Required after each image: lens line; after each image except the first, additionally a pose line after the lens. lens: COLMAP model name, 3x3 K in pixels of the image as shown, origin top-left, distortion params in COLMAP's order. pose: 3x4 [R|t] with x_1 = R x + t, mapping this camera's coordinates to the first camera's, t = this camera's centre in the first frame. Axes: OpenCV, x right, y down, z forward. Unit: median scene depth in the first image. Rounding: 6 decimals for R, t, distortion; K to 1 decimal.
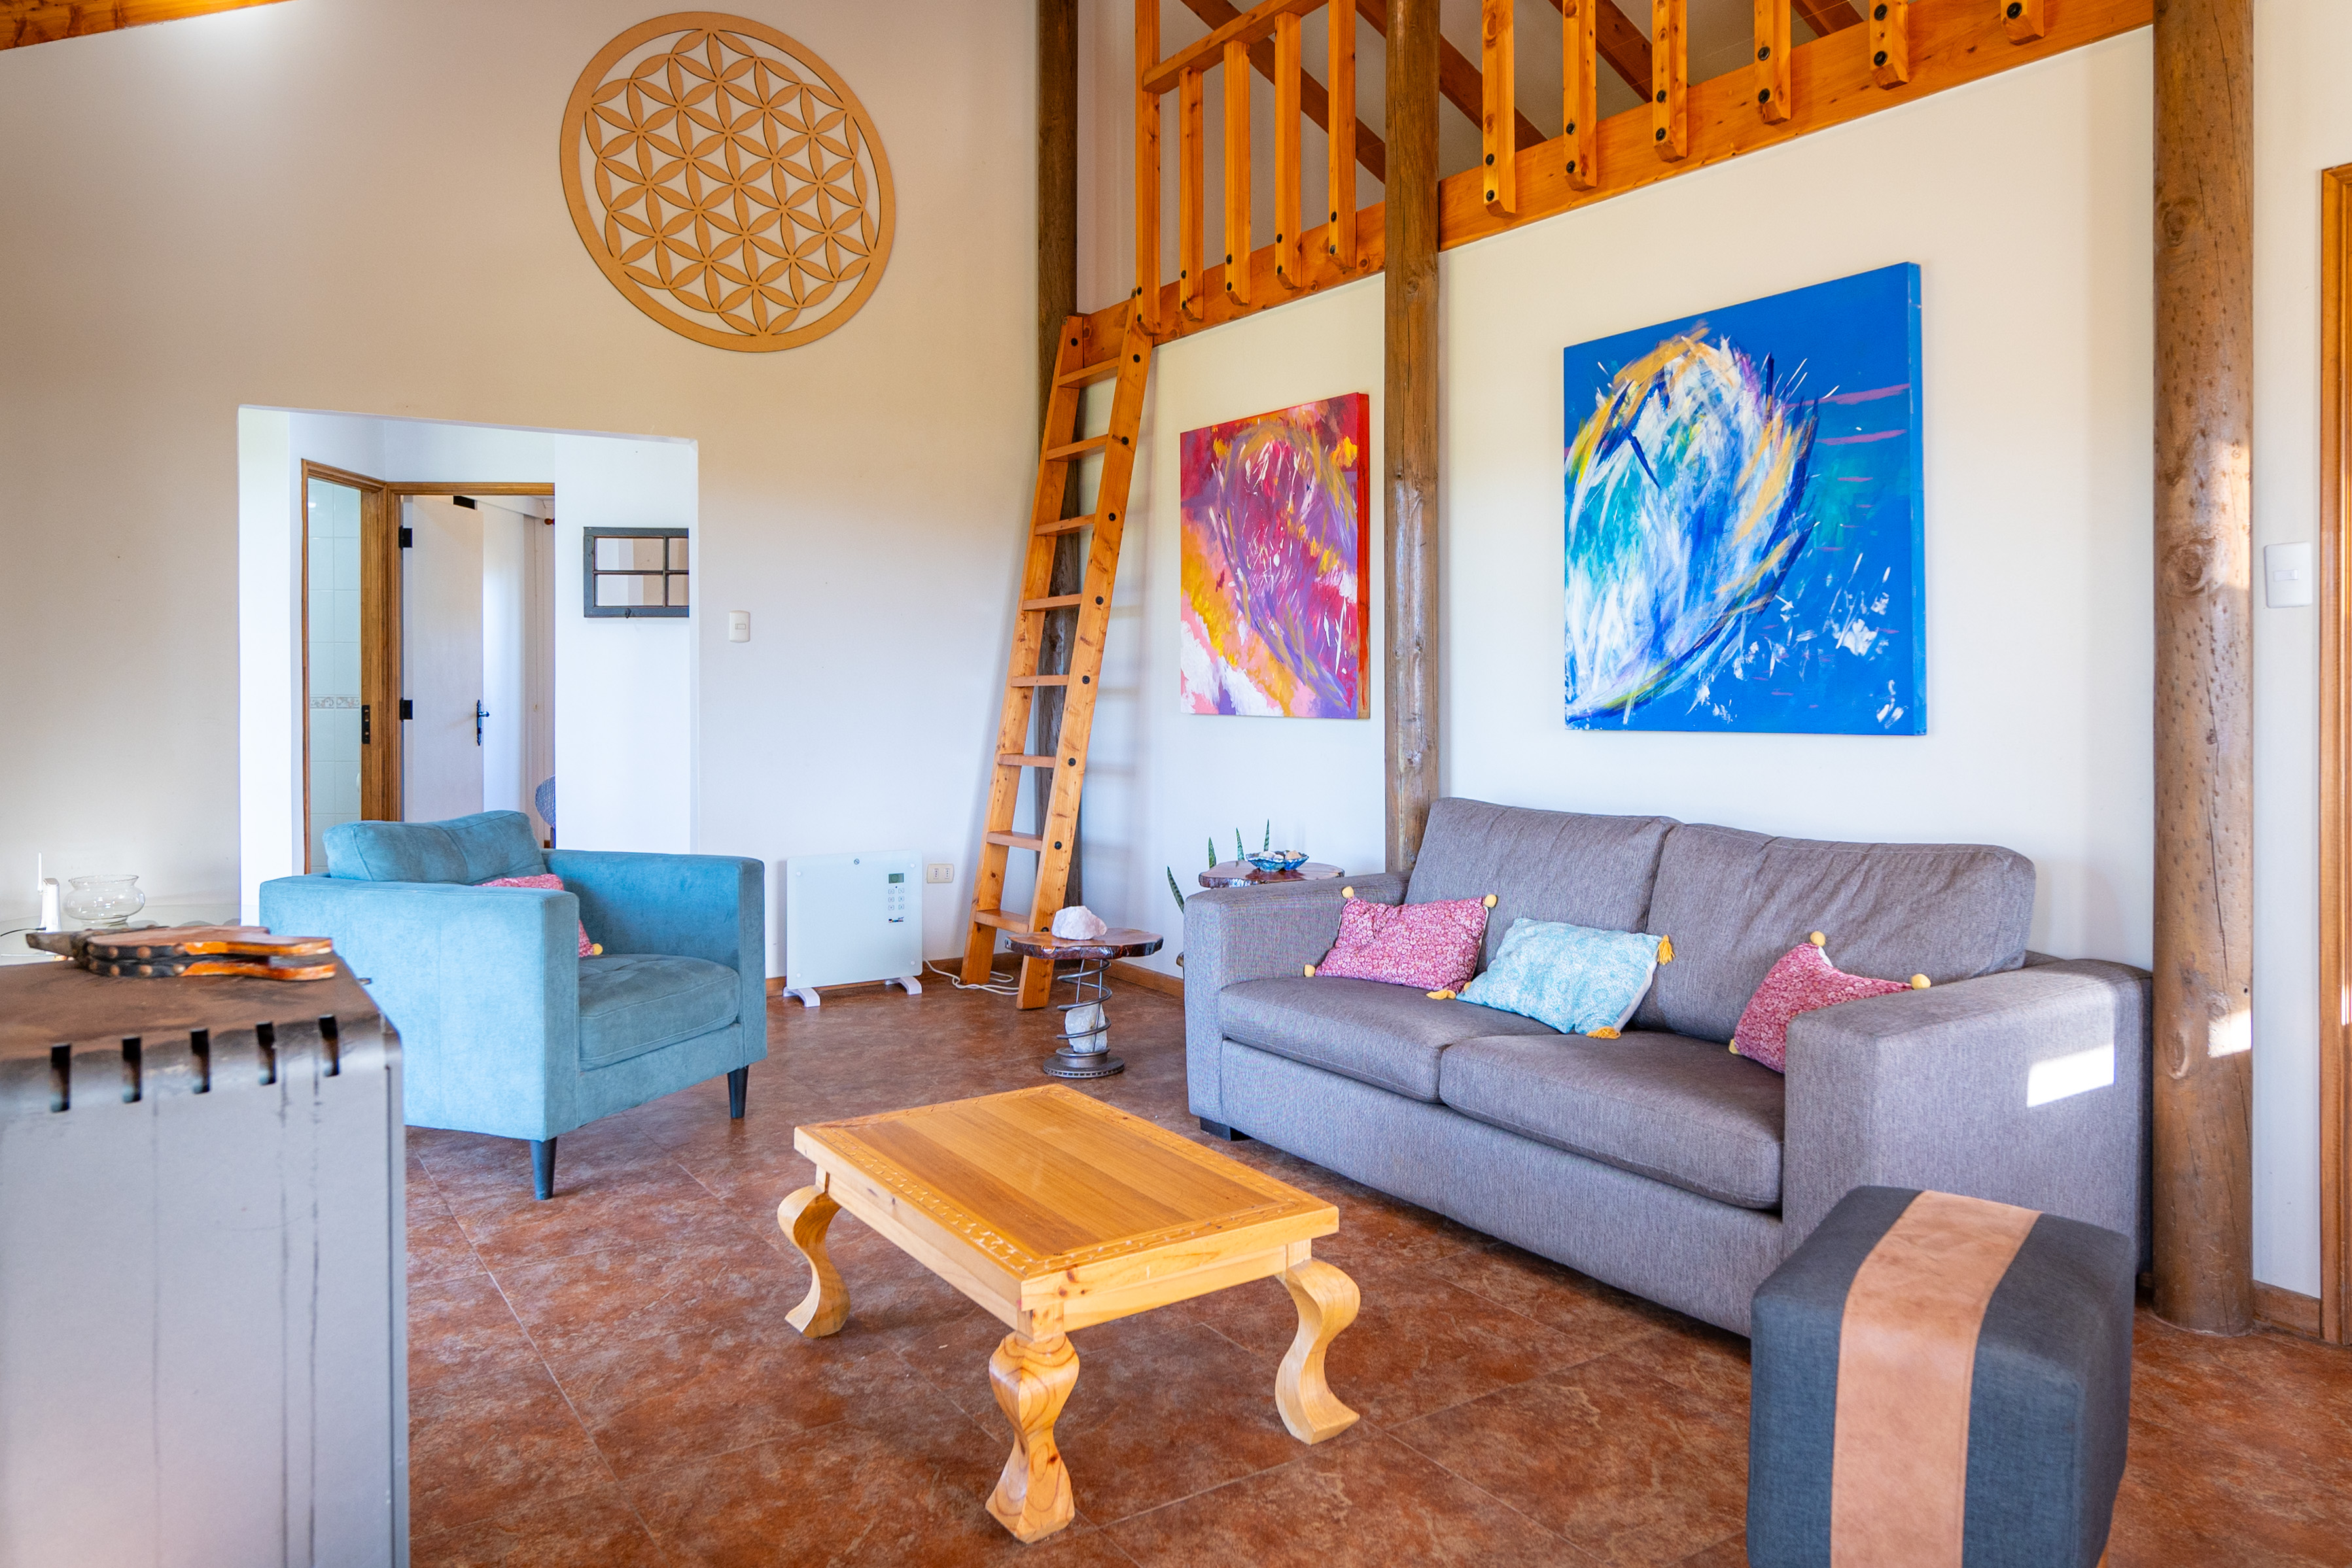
lens RADIAL K [[1628.6, 0, 1234.9], [0, 1628.6, 686.6], [0, 0, 1]] dist [-0.001334, -0.003163]
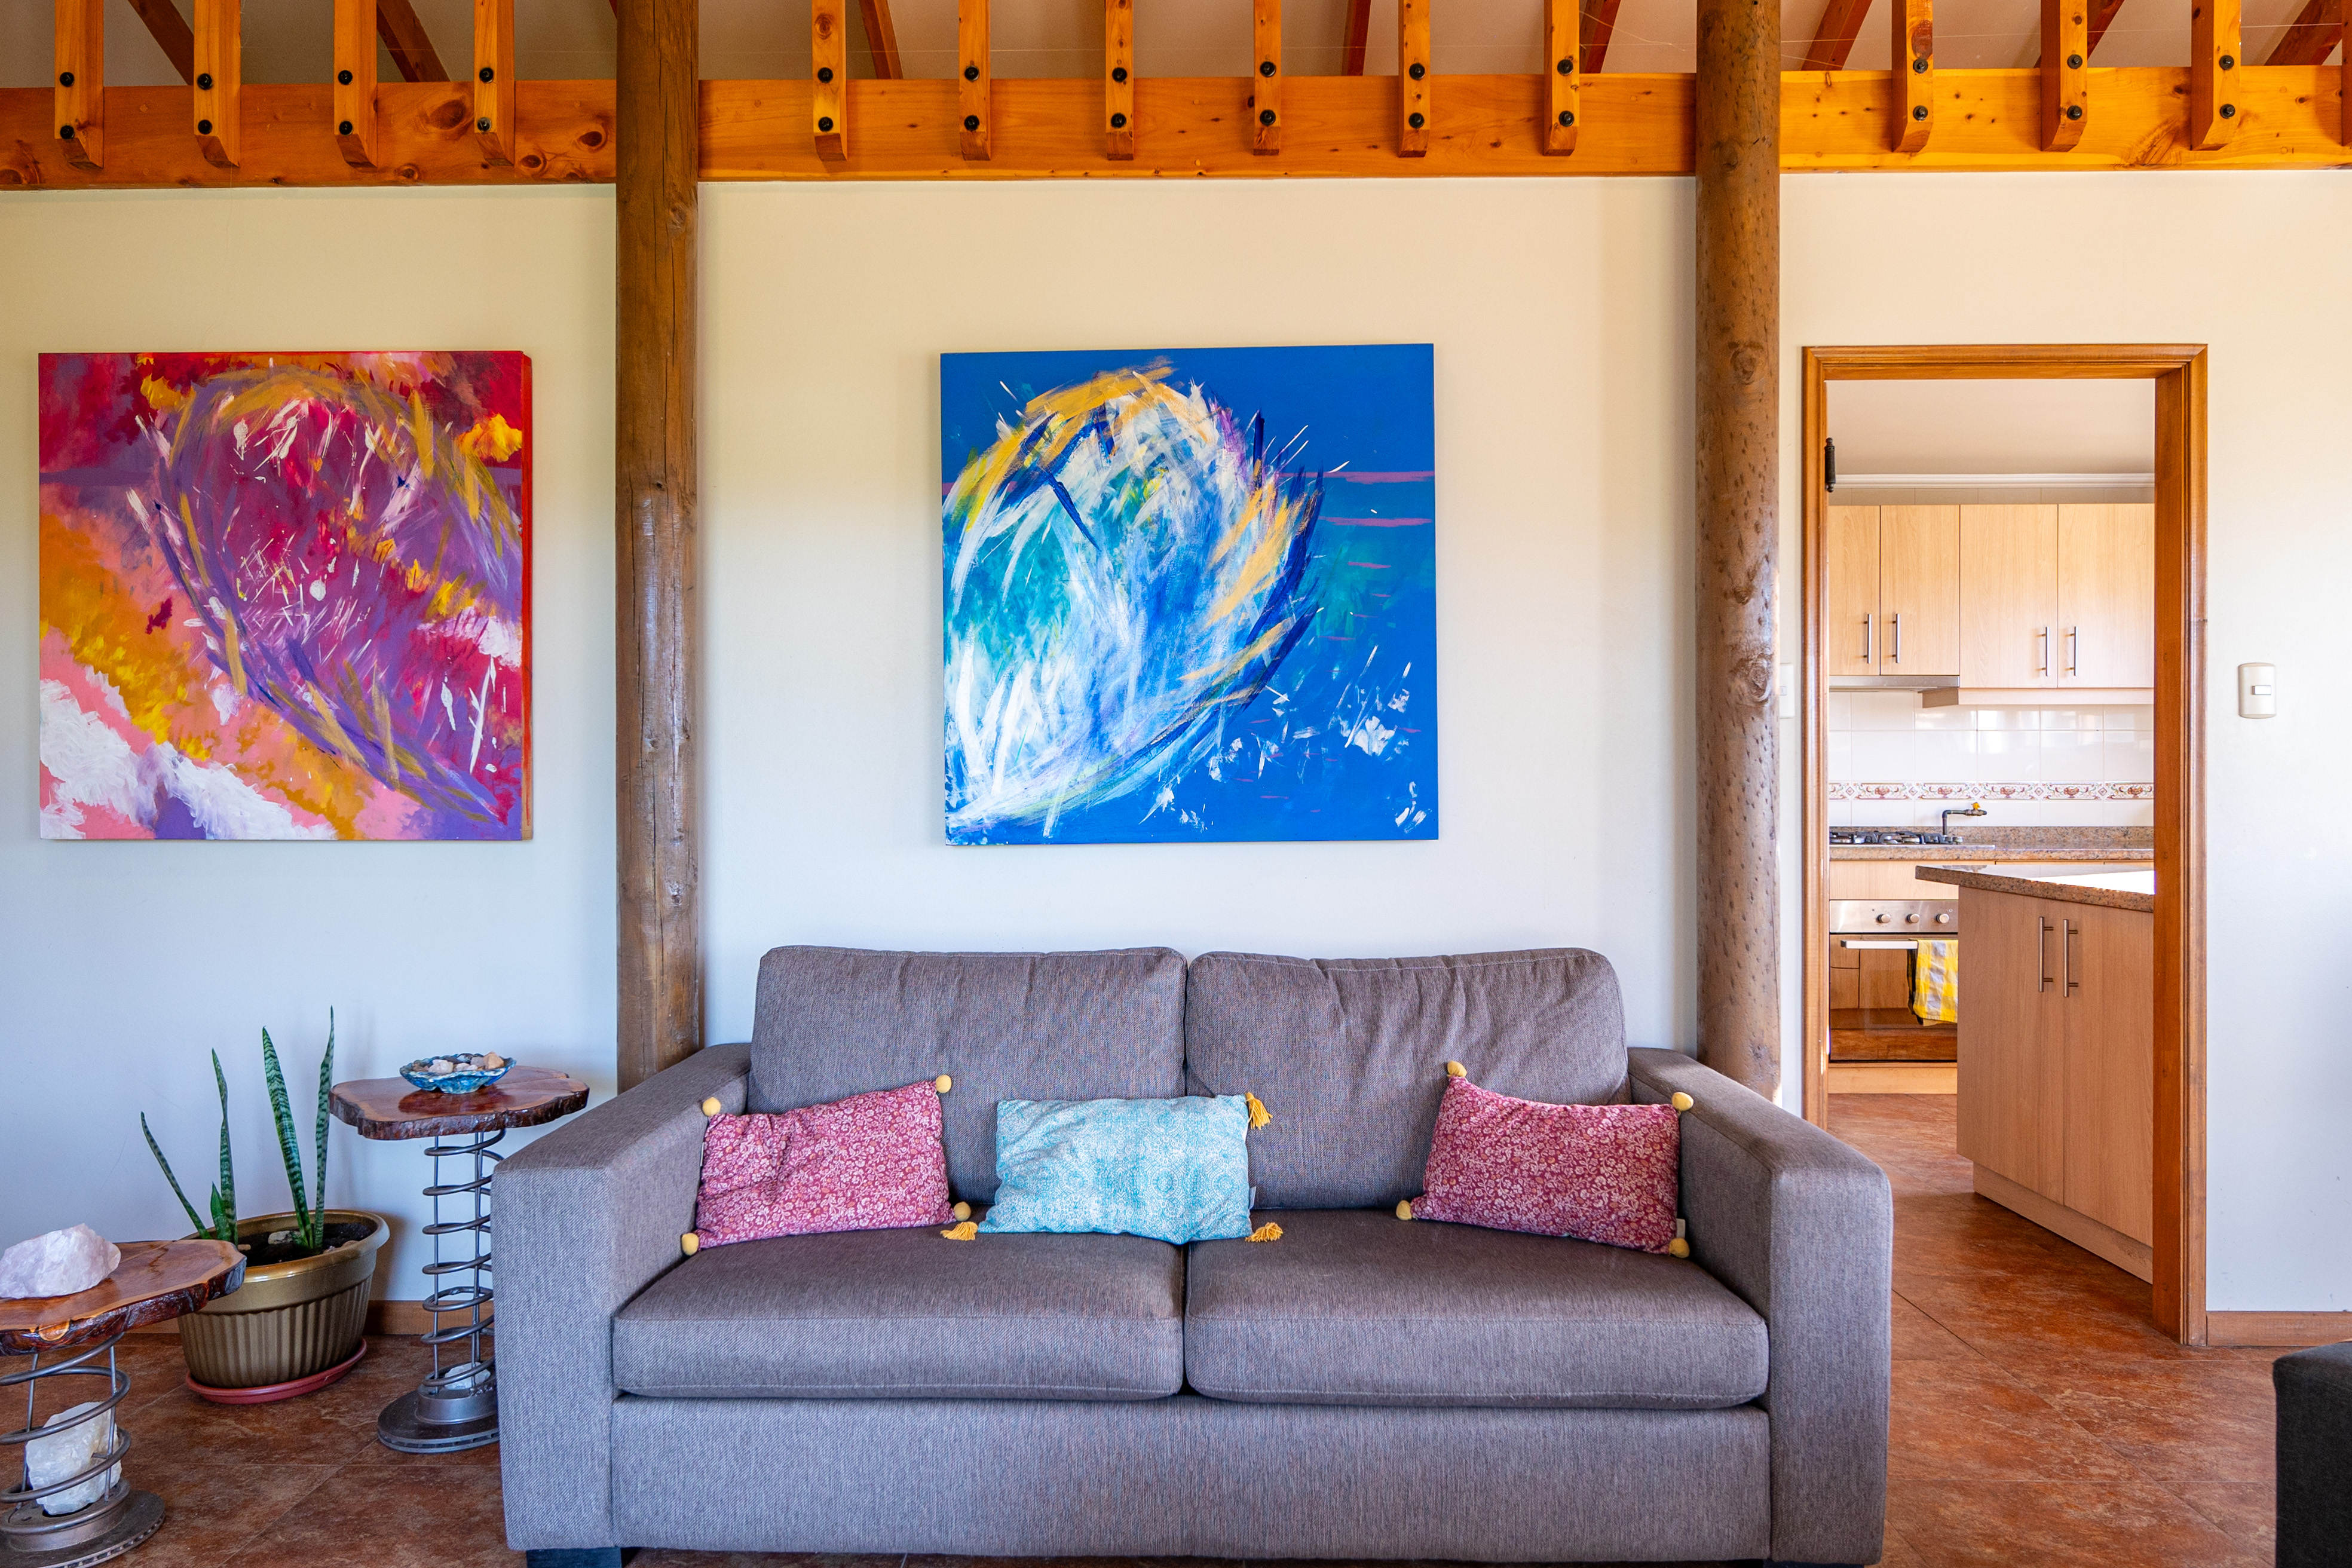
lens RADIAL K [[1464.6, 0, 1185.8], [0, 1464.6, 776.7], [0, 0, 1]] dist [0.000312, -0.000962]
pose [[0.579117, 0.000384, 0.815244, -0.320434], [0.003409, 0.999990, -0.002892, -0.004331], [-0.815237, 0.004454, 0.579110, 0.536961]]
